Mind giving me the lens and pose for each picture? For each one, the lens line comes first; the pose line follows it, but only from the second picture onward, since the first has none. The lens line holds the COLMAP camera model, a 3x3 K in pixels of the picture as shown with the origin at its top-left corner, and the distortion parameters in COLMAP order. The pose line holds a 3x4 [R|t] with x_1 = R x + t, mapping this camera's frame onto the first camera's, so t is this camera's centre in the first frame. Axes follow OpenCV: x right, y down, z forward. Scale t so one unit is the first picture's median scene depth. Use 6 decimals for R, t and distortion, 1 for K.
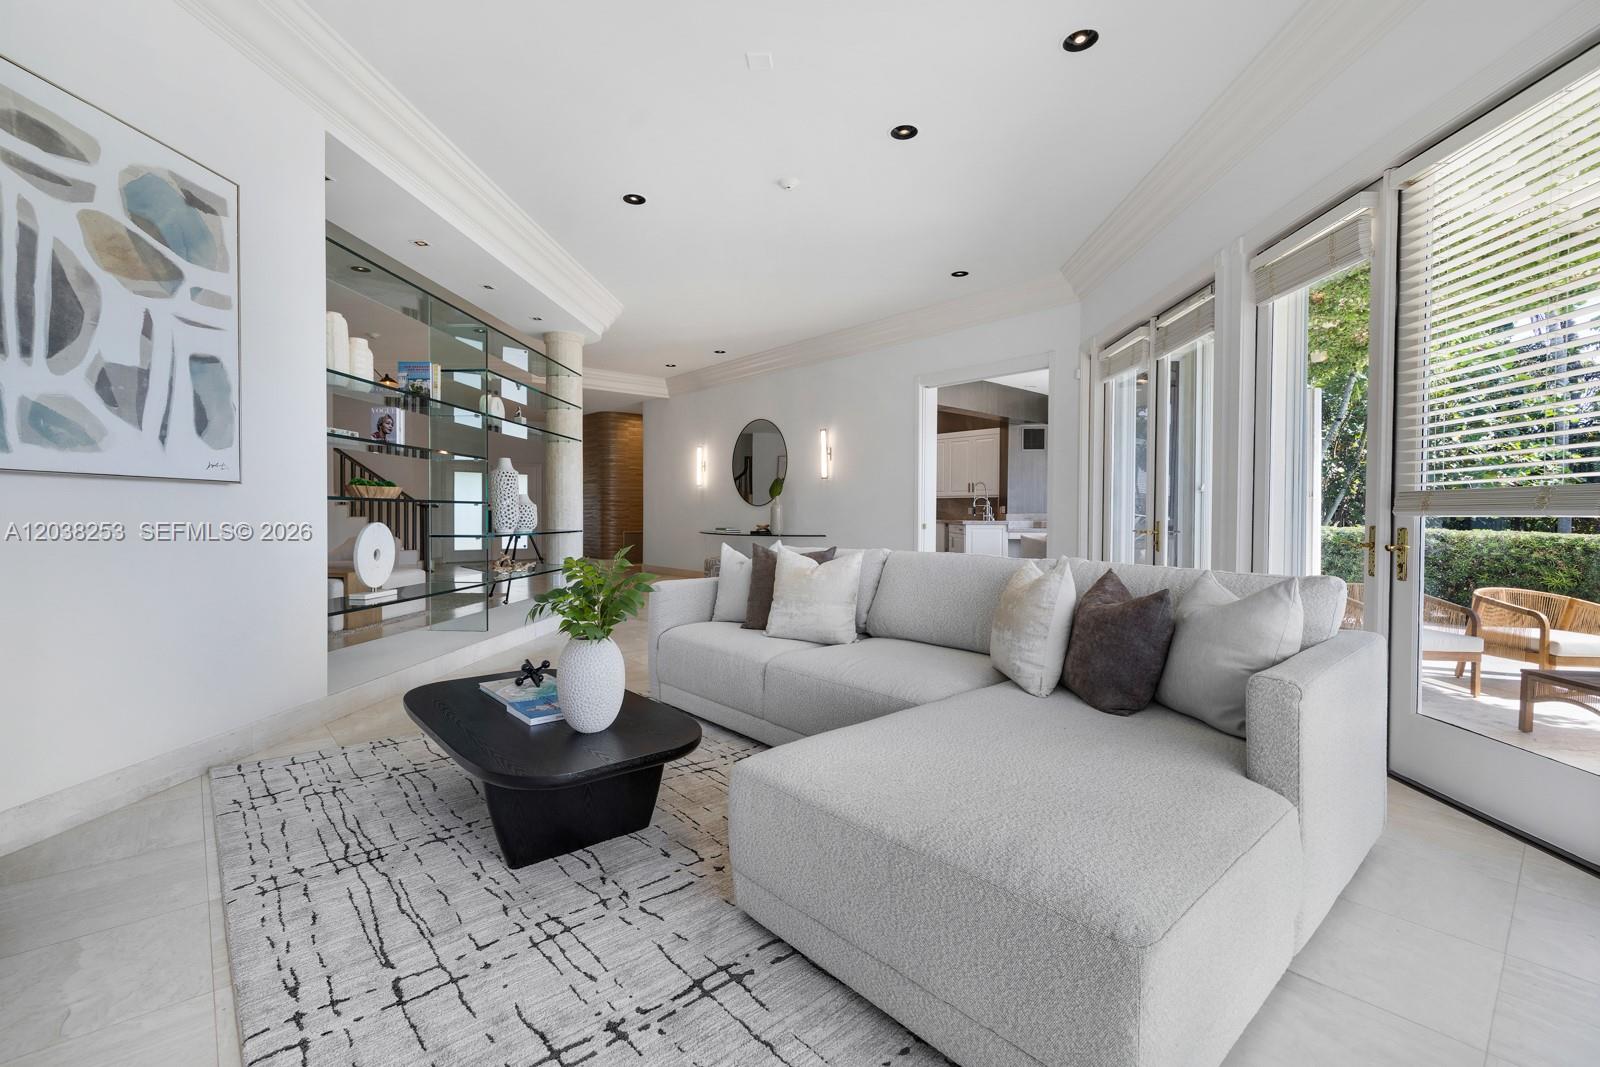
lens RADIAL K [[688.1, 0, 800.1], [0, 688.1, 522.6], [0, 0, 1]] dist [0.000759, 0.000095]
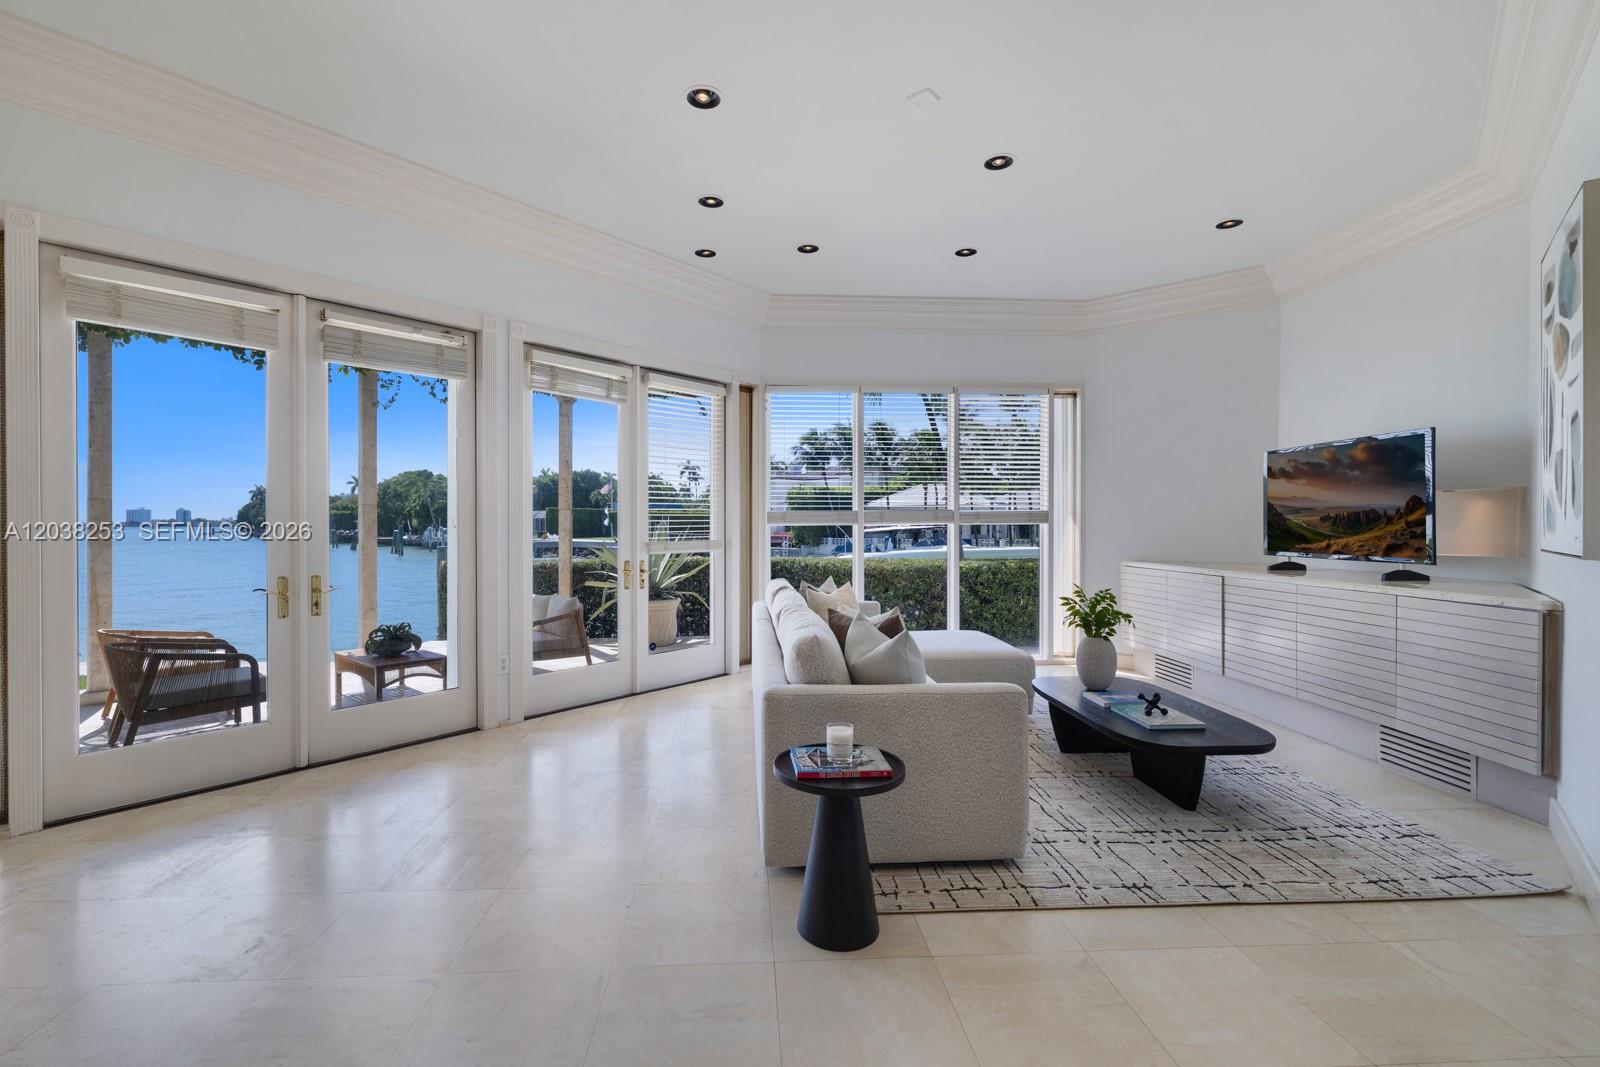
lens RADIAL K [[688.1, 0, 800.1], [0, 688.1, 522.6], [0, 0, 1]] dist [0.000759, 0.000095]
pose [[-0.796014, -0.003035, 0.605271, -0.614773], [0.008384, 0.999836, 0.016040, -0.121109], [-0.605220, 0.017843, -0.795858, 2.284765]]
